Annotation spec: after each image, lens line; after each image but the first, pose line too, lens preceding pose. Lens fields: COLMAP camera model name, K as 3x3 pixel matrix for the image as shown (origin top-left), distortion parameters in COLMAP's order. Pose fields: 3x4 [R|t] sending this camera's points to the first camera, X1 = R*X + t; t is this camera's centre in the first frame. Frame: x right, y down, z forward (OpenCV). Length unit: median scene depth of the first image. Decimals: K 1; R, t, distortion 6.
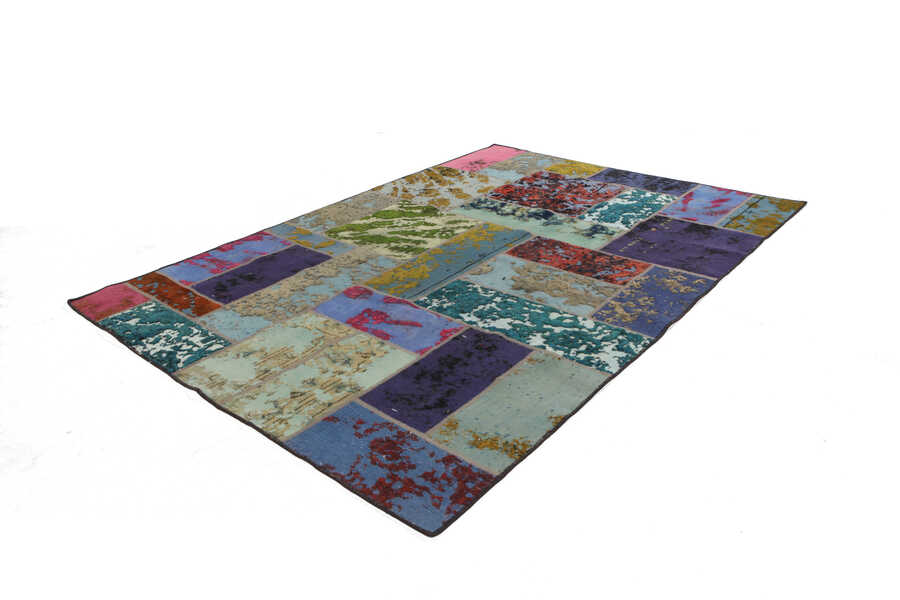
lens RADIAL K [[709.6, 0, 449.4], [0, 709.6, 305.8], [0, 0, 1]] dist [-0.064876, 0.009862]
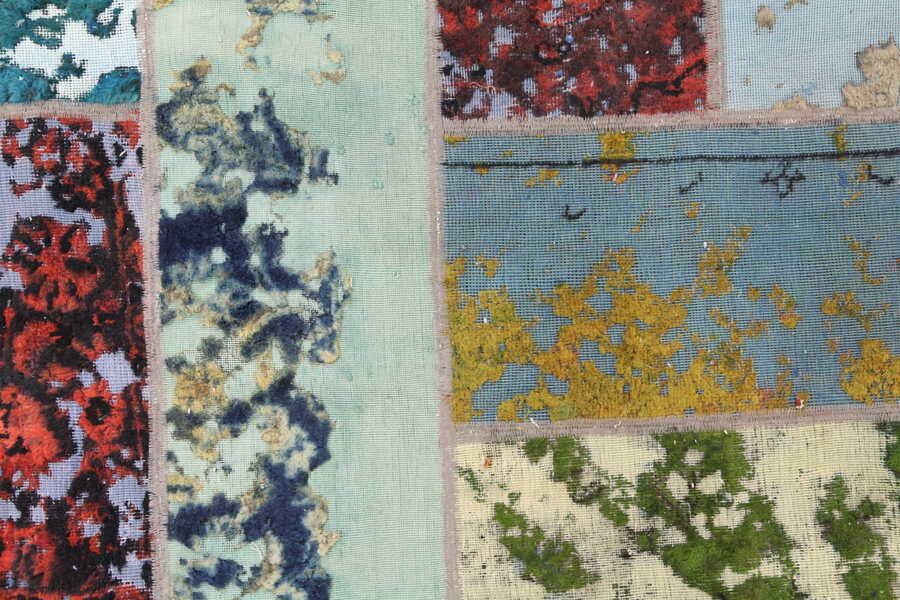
lens RADIAL K [[1127.8, 0, 450.3], [0, 1127.8, 299.6], [0, 0, 1]] dist [0.009225, 0.000000]
pose [[-0.667336, -0.739345, 0.089615, 0.068893], [0.394684, -0.249044, 0.884422, -0.532141], [-0.631575, 0.625576, 0.458004, 1.140979]]
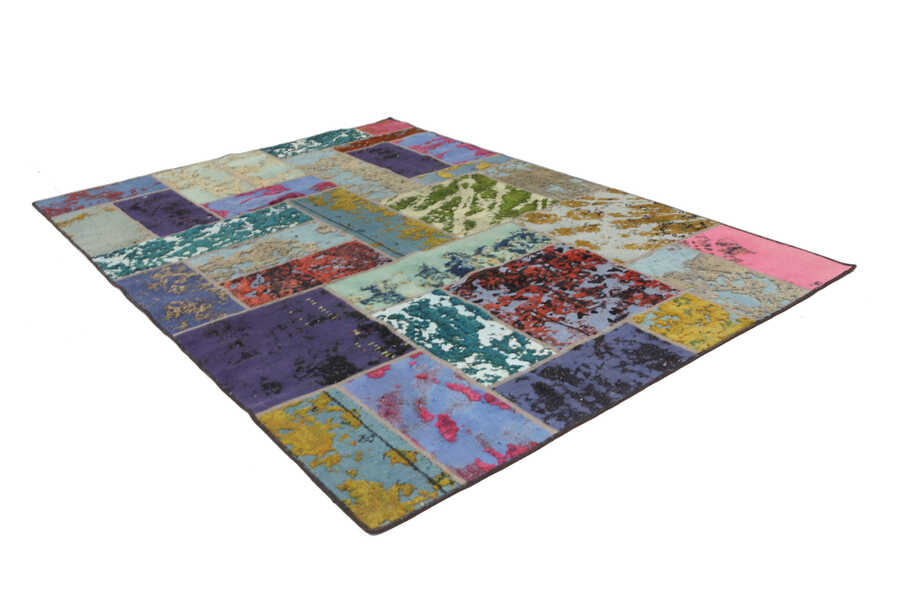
lens RADIAL K [[835.4, 0, 445.3], [0, 835.4, 303.4], [0, 0, 1]] dist [-0.082677, 0.000000]
pose [[-0.198067, 0.483413, -0.852691, 1.202252], [-0.411353, 0.748617, 0.519962, -0.737942], [0.889695, 0.453744, 0.050578, 1.332131]]
